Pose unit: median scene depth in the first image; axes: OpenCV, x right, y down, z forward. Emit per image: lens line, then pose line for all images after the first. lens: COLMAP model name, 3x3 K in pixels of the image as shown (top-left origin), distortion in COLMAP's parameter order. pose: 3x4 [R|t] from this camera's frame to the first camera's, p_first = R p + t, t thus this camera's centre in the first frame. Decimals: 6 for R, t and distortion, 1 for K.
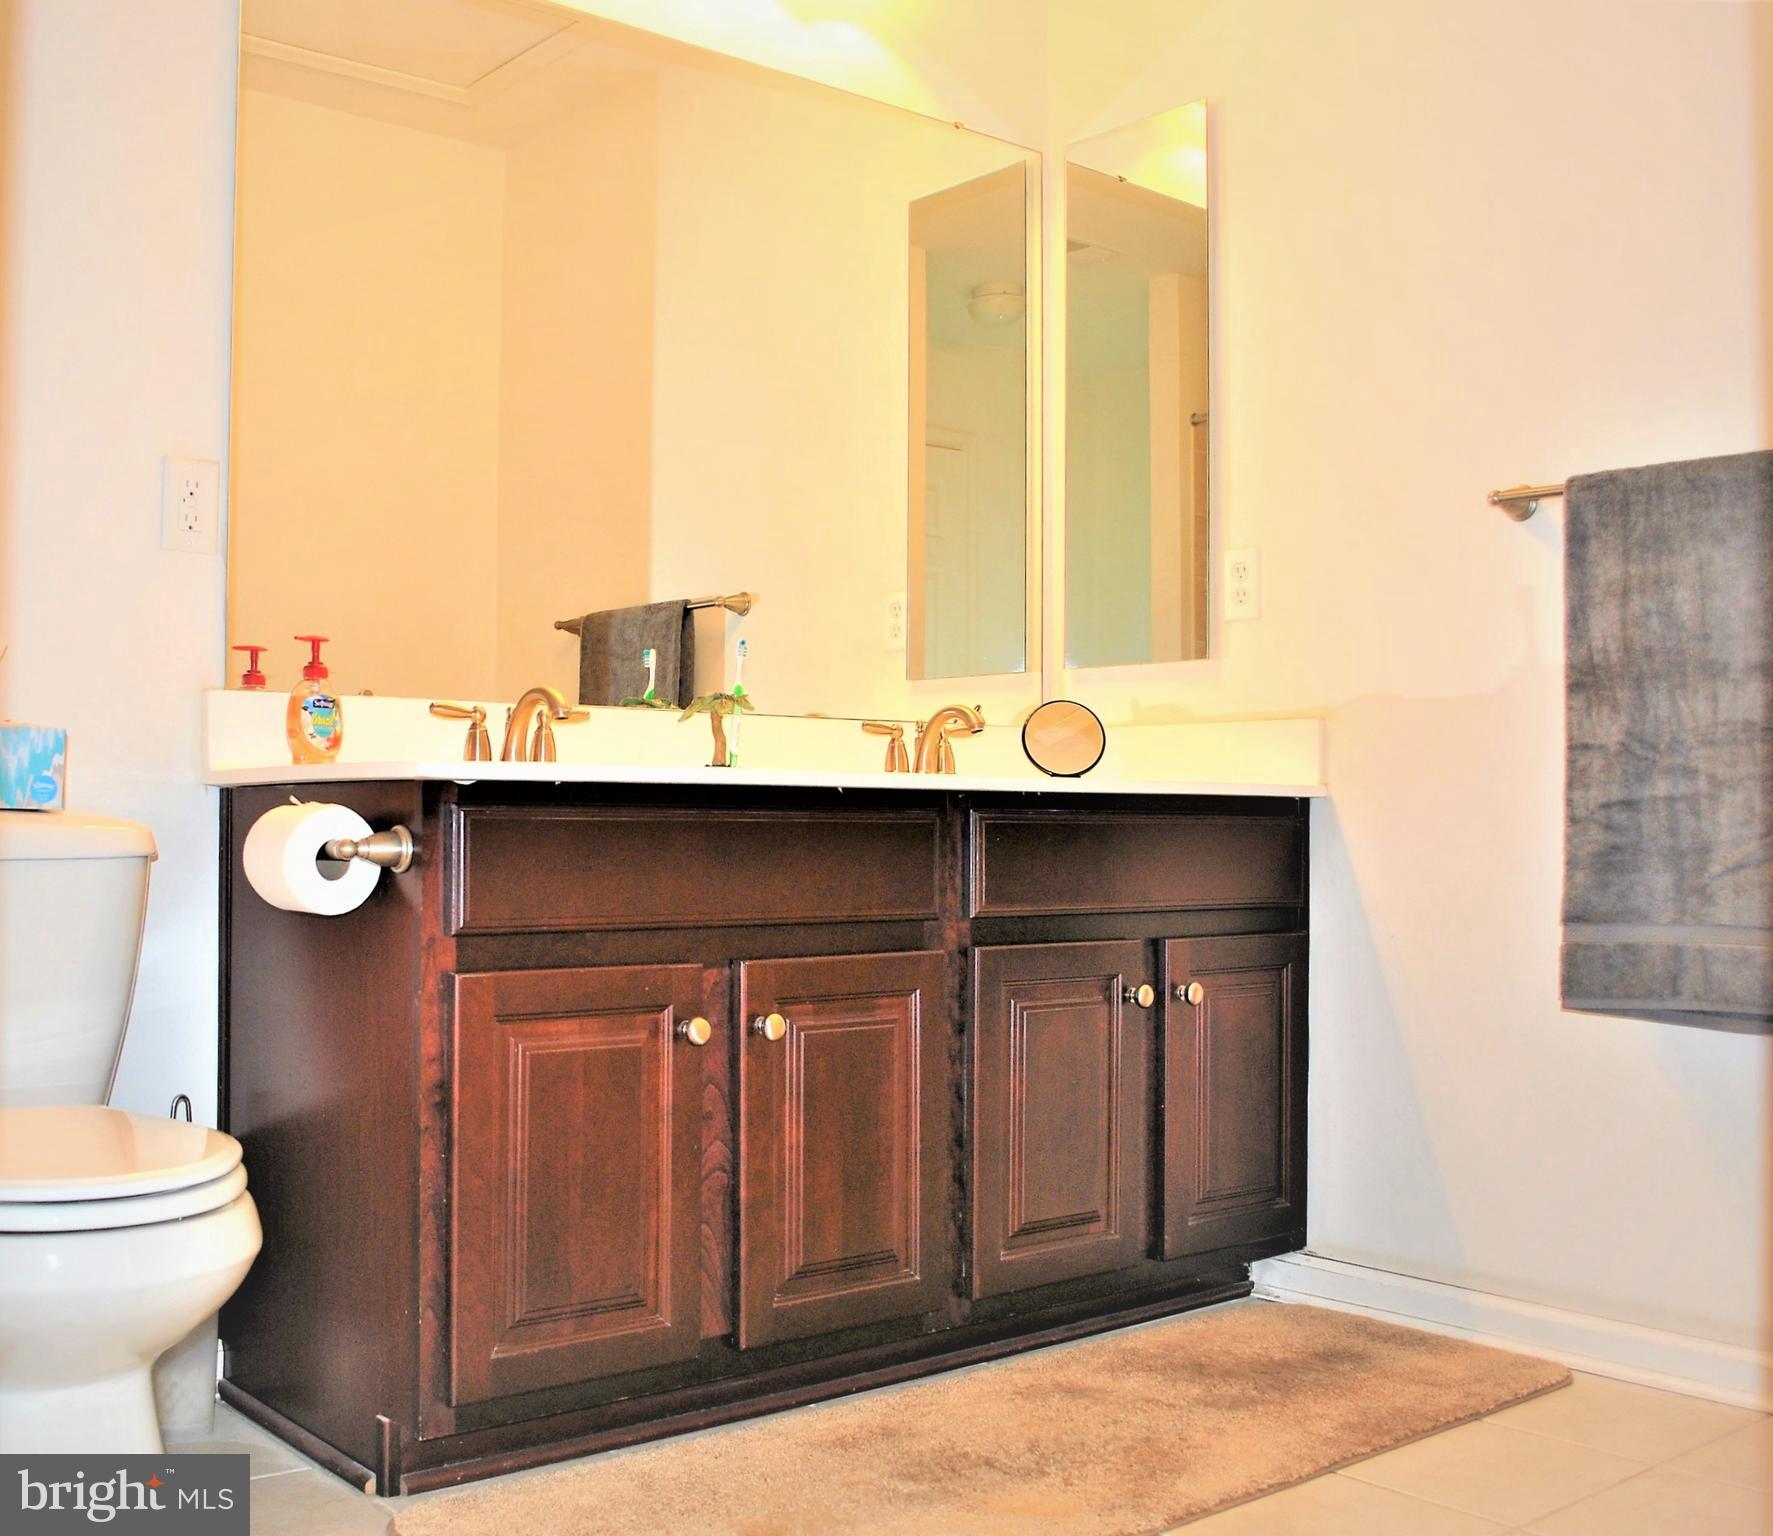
lens RADIAL K [[1889.8, 0, 886.5], [0, 1889.8, 768.0], [0, 0, 1]] dist [0.003821, 0.004651]
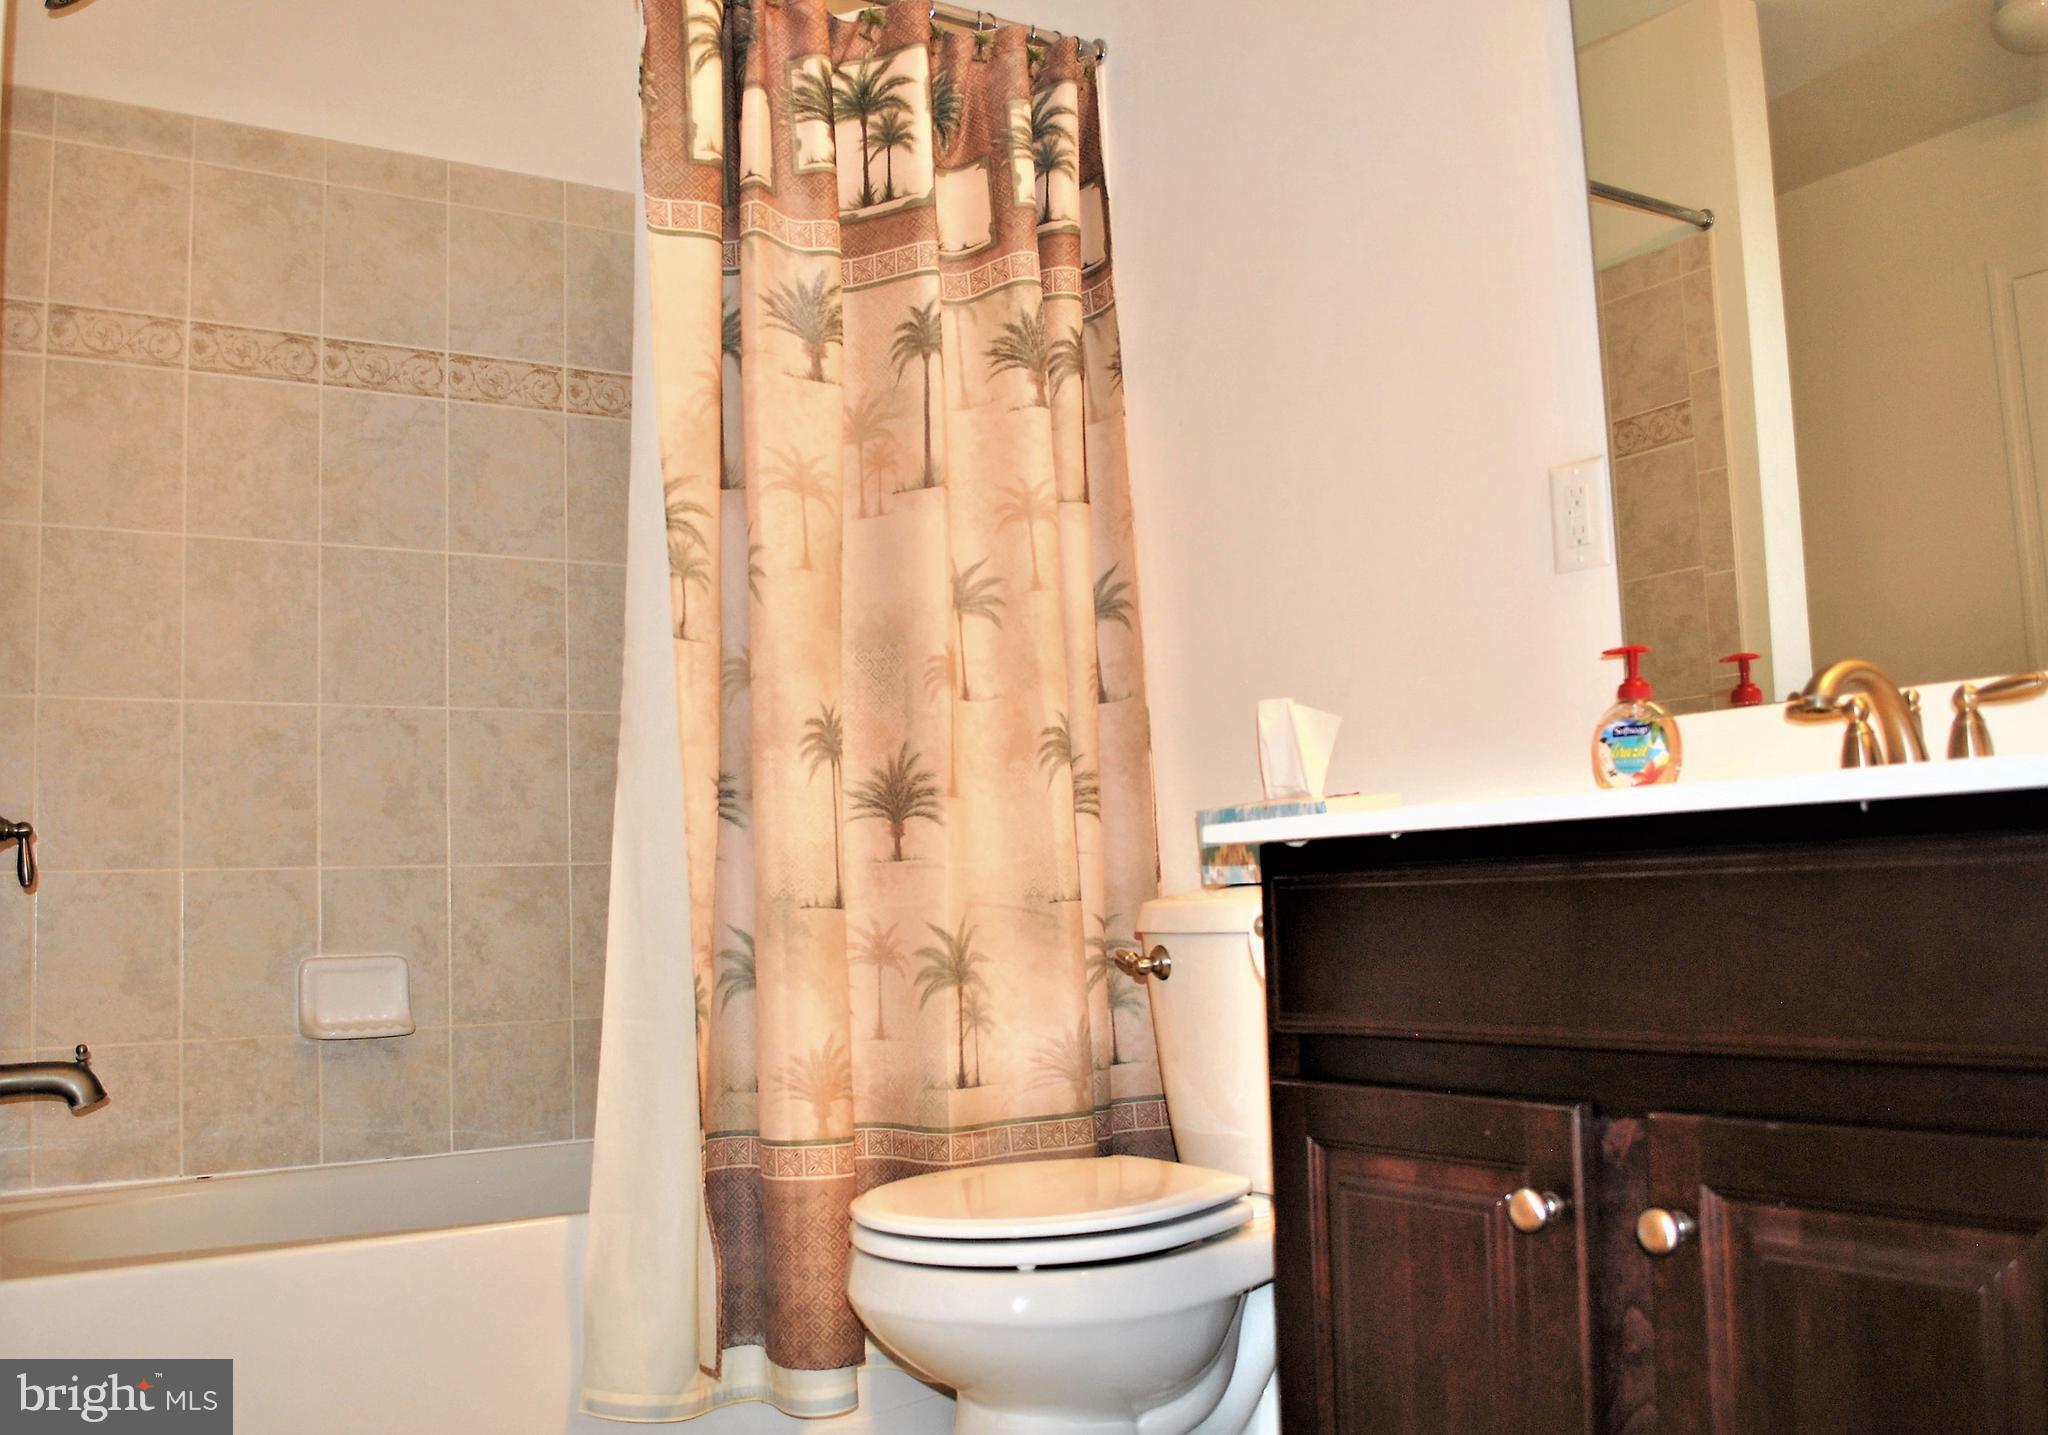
lens RADIAL K [[1997.0, 0, 1024.0], [0, 1997.0, 717.5], [0, 0, 1]] dist [-0.009020, -0.004882]
pose [[-0.113221, -0.092346, -0.989269, 0.565011], [0.065899, 0.992781, -0.100216, 0.027825], [0.991382, -0.076538, -0.106319, 0.850218]]
